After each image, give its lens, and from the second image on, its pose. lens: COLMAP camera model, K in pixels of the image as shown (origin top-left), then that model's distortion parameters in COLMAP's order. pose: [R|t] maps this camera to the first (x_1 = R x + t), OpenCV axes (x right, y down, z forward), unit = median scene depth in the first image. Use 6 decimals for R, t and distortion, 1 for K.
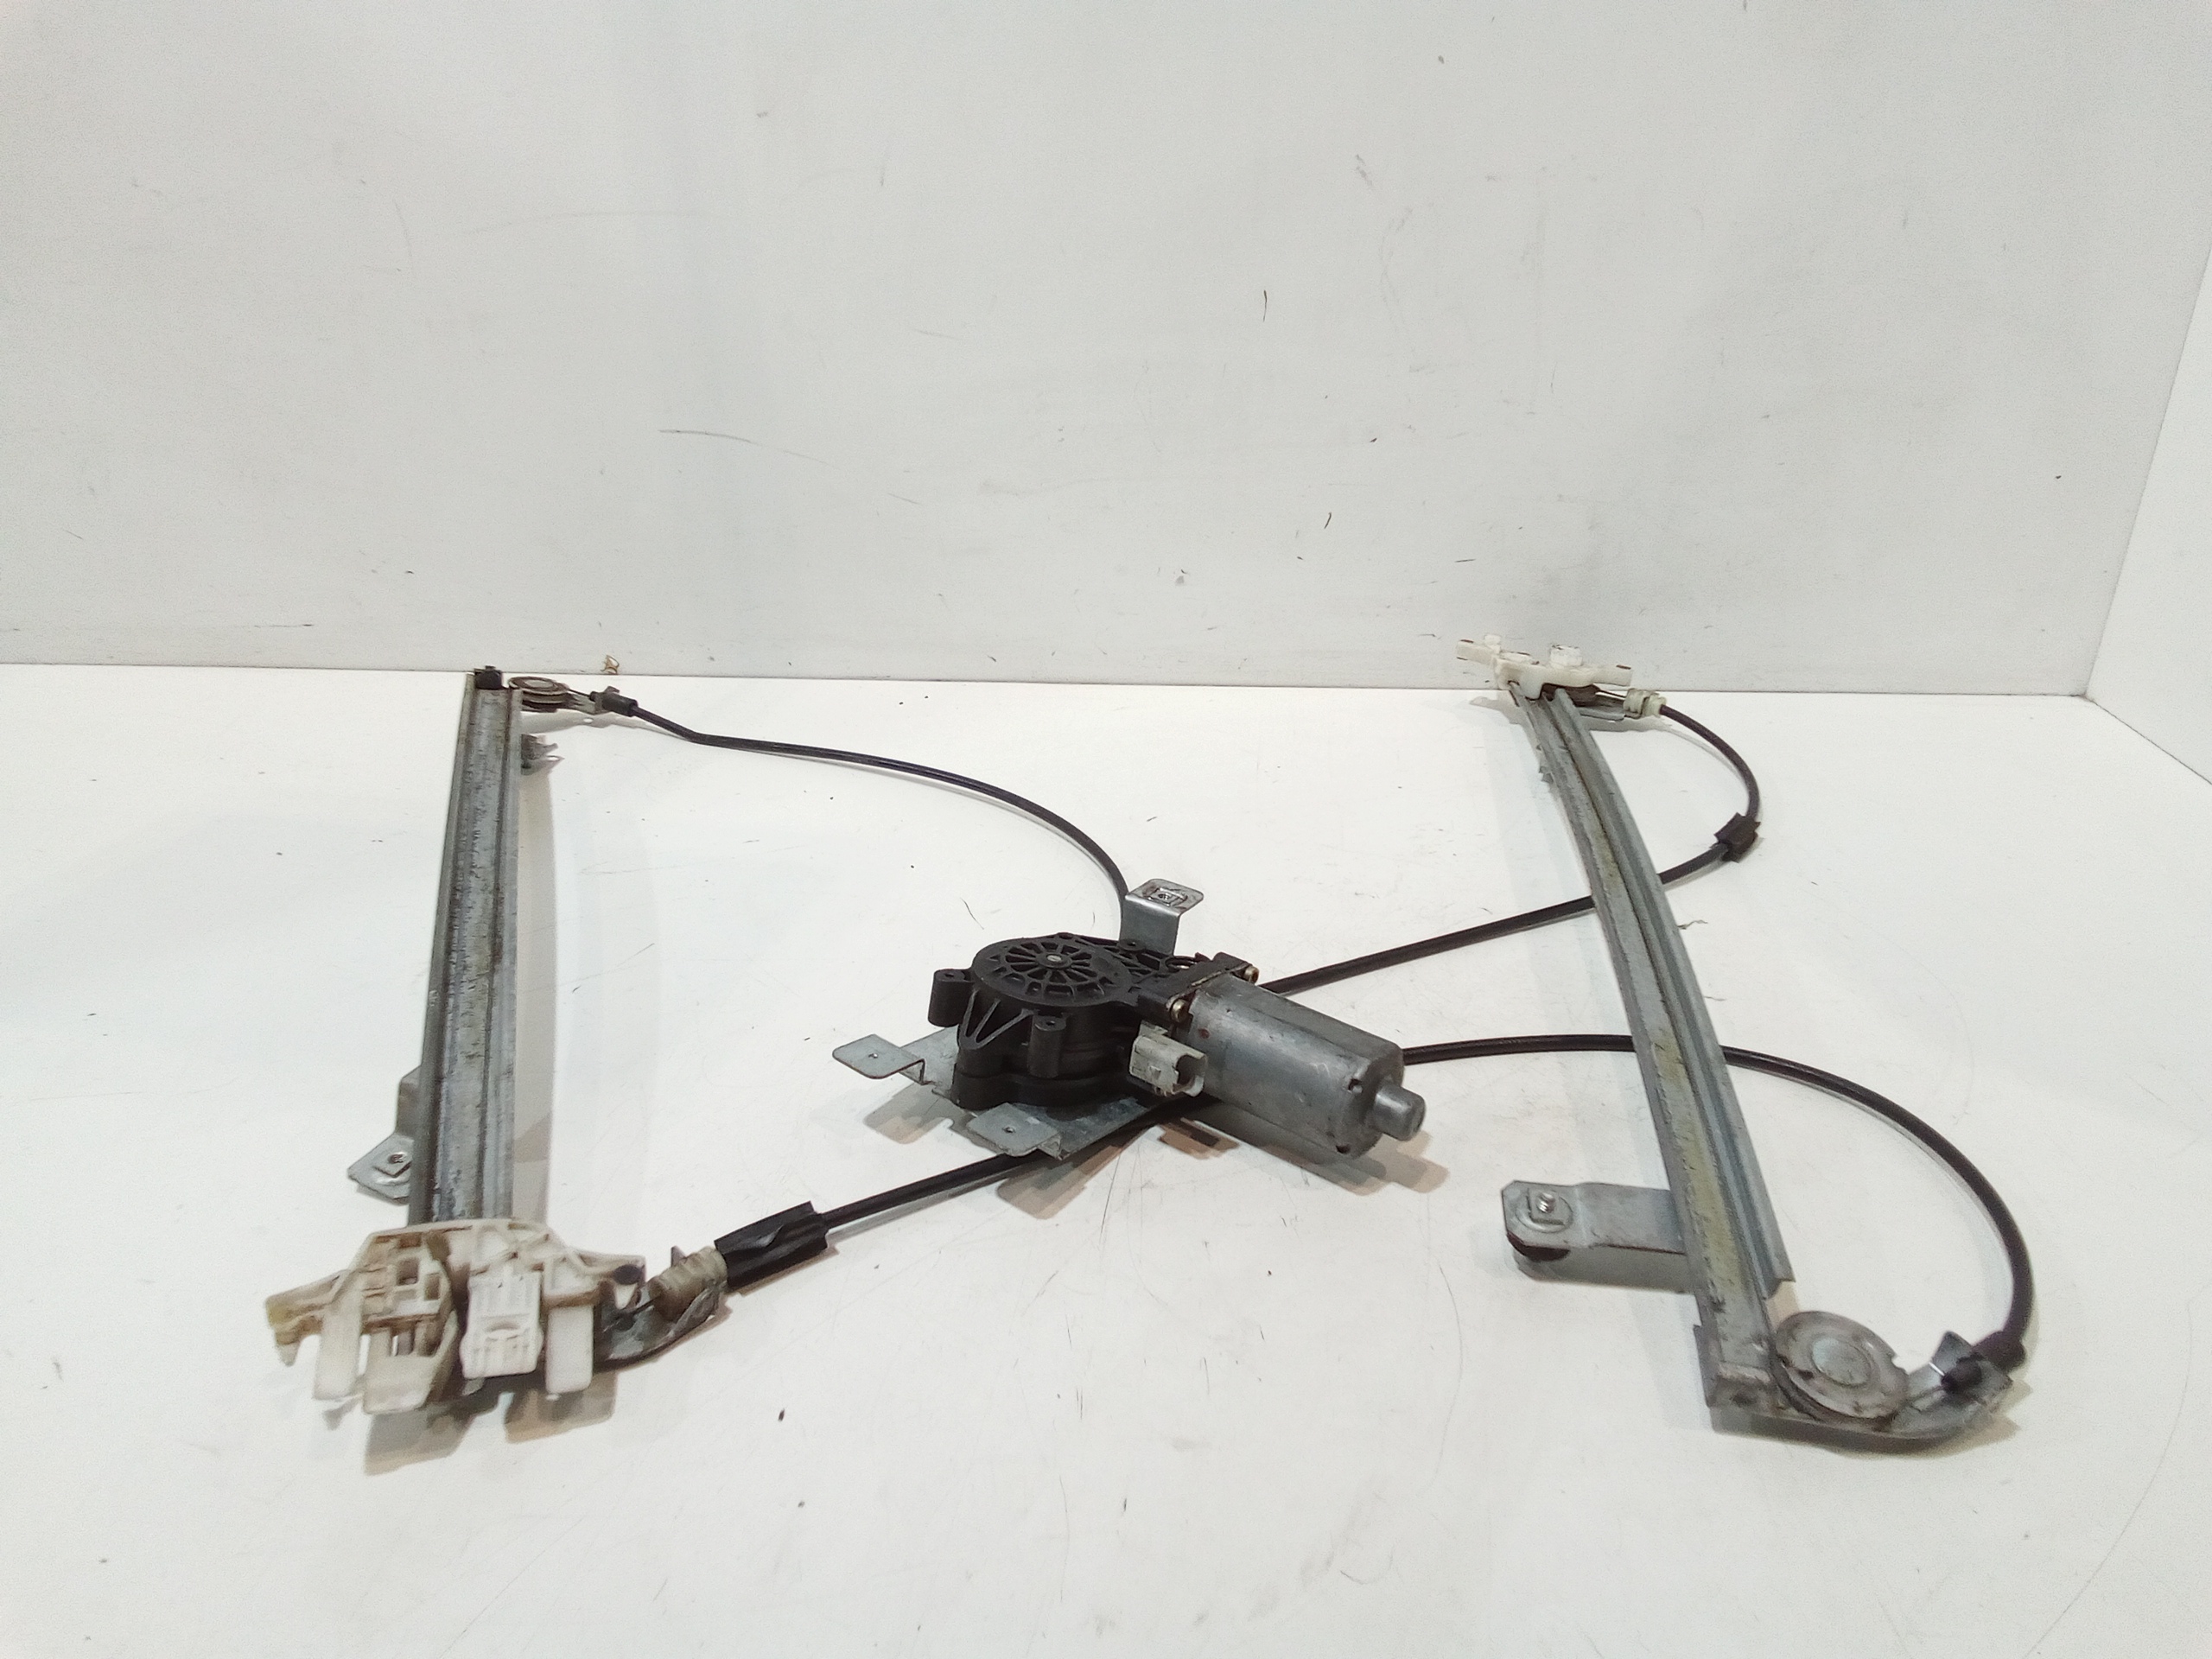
lens RADIAL K [[1517.6, 0, 1112.7], [0, 1517.6, 827.7], [0, 0, 1]] dist [0.094447, -0.120960]
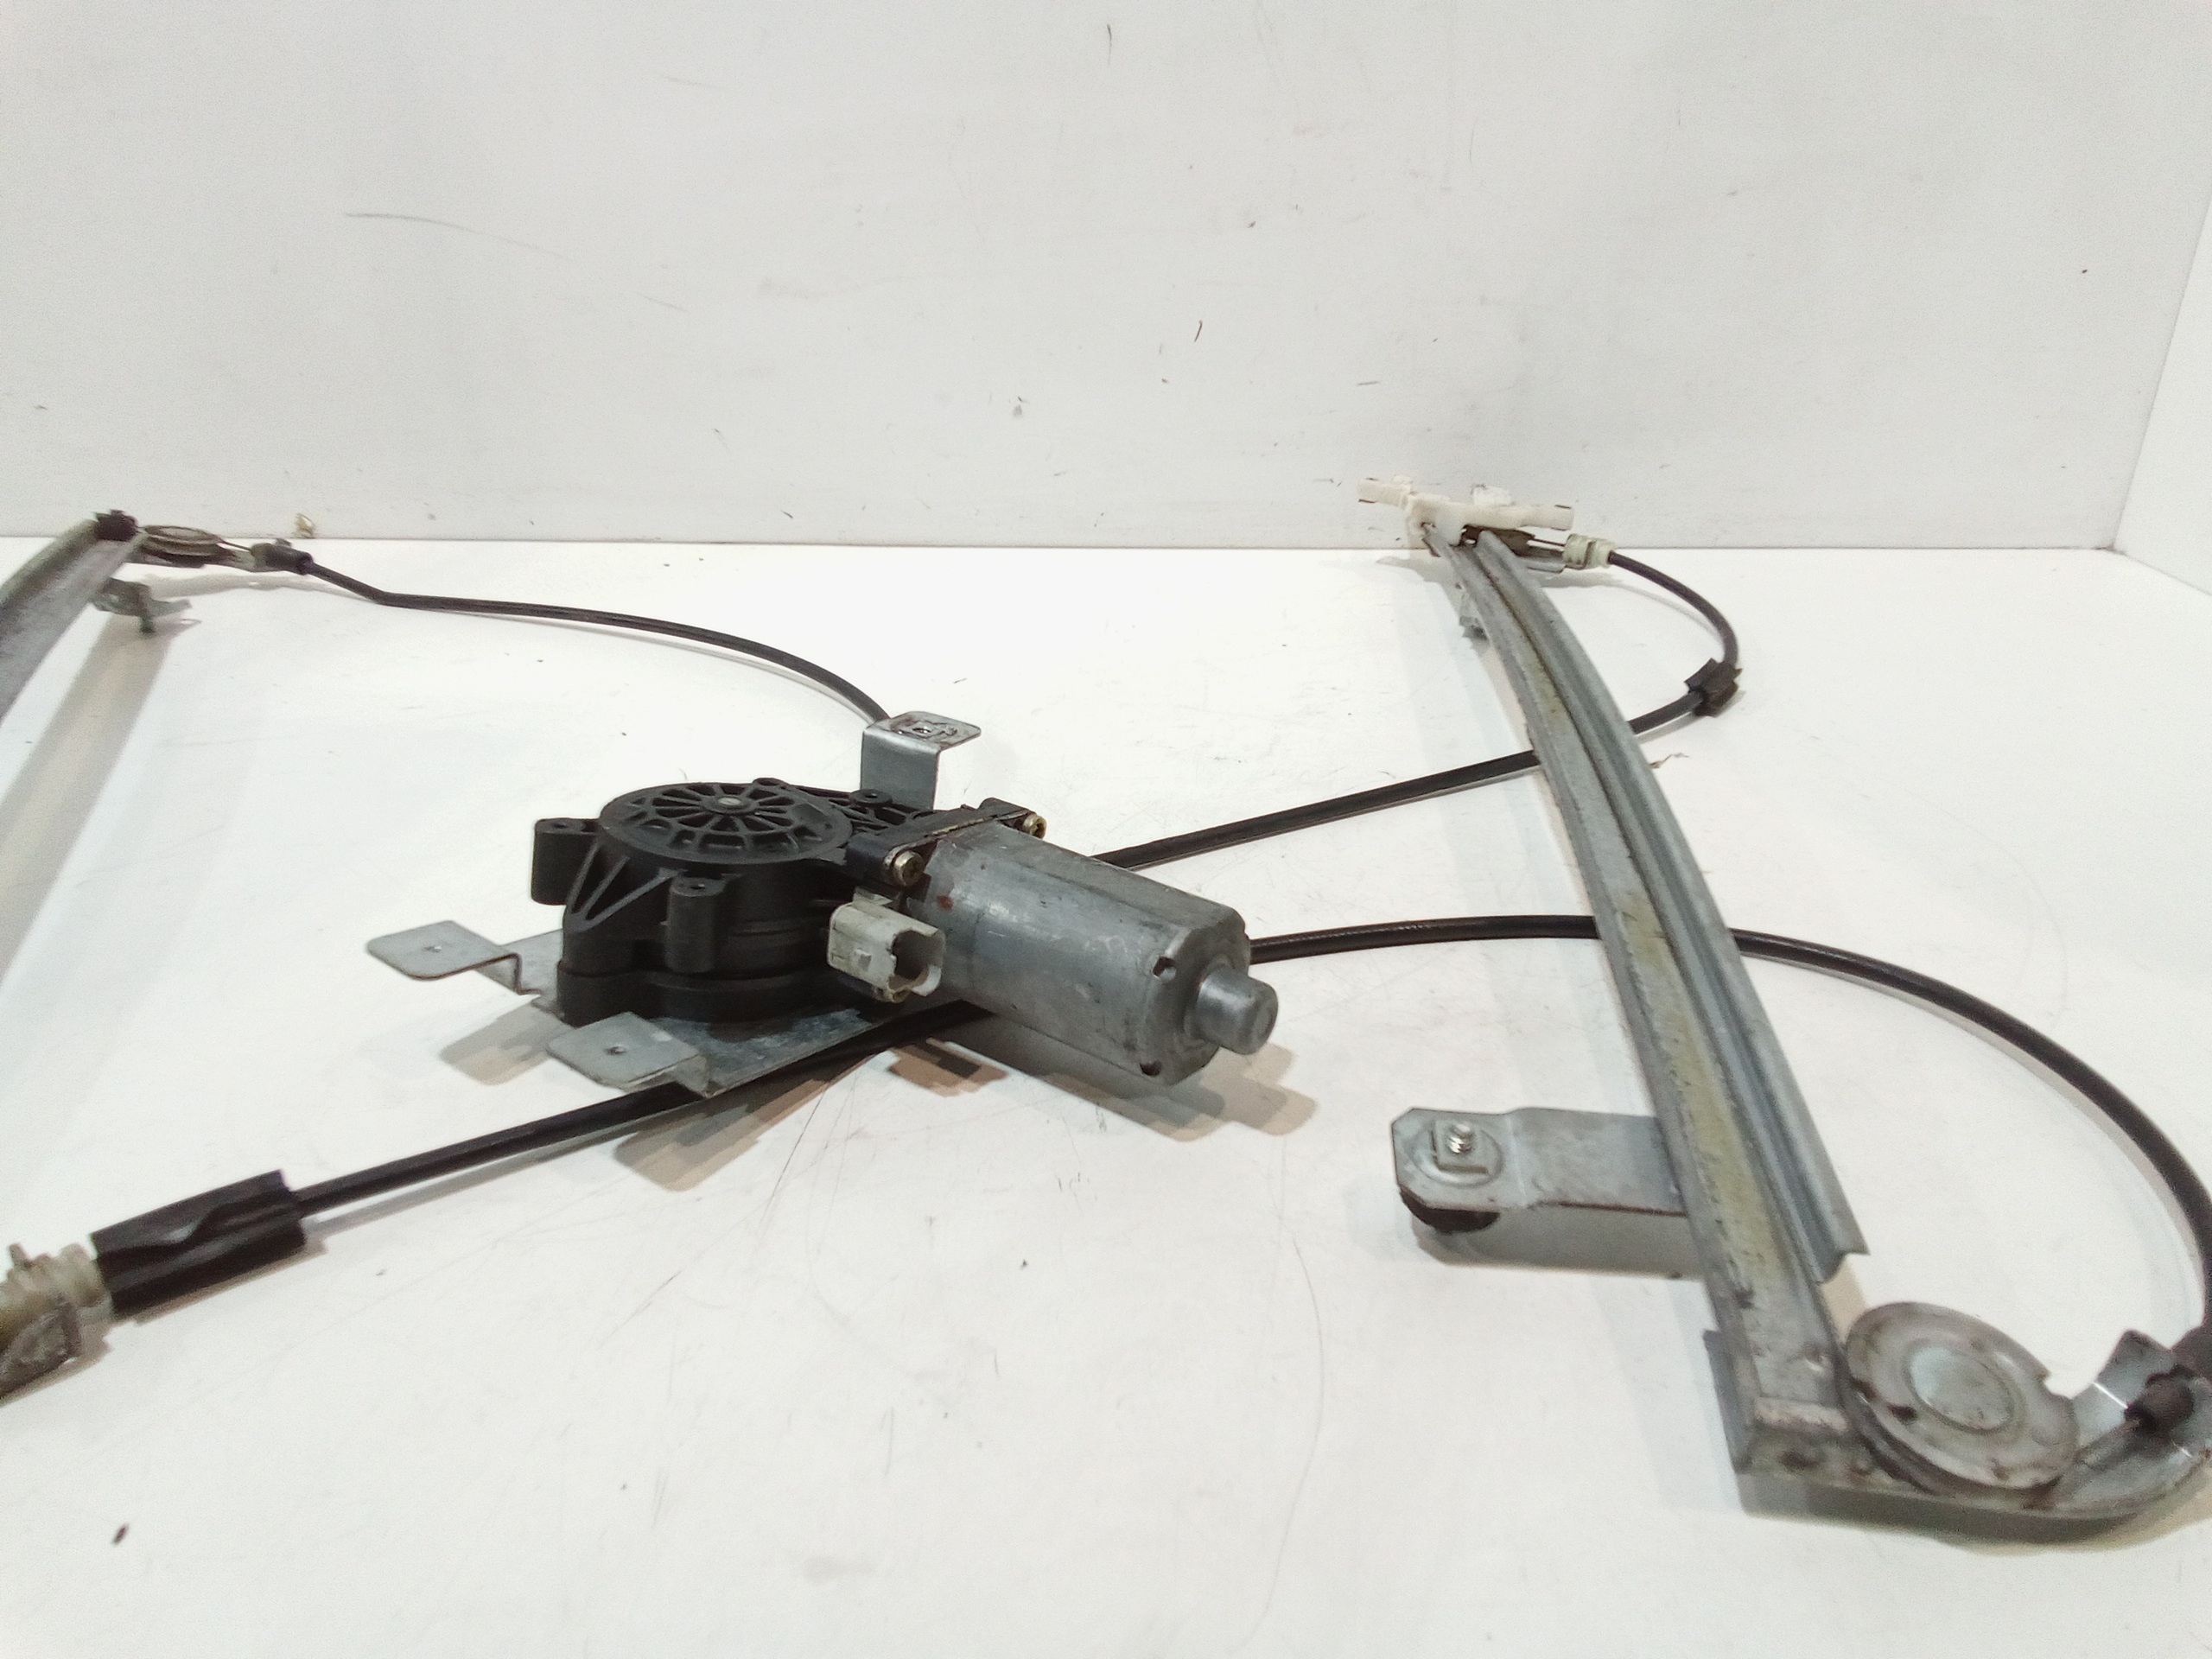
lens RADIAL K [[1528.8, 0, 1106.0], [0, 1528.8, 829.5], [0, 0, 1]] dist [0.082352, -0.104913]
pose [[0.999215, -0.013266, 0.037332, 0.105276], [0.013189, 0.999910, 0.002322, 0.103925], [-0.037359, -0.001827, 0.999300, 0.342800]]
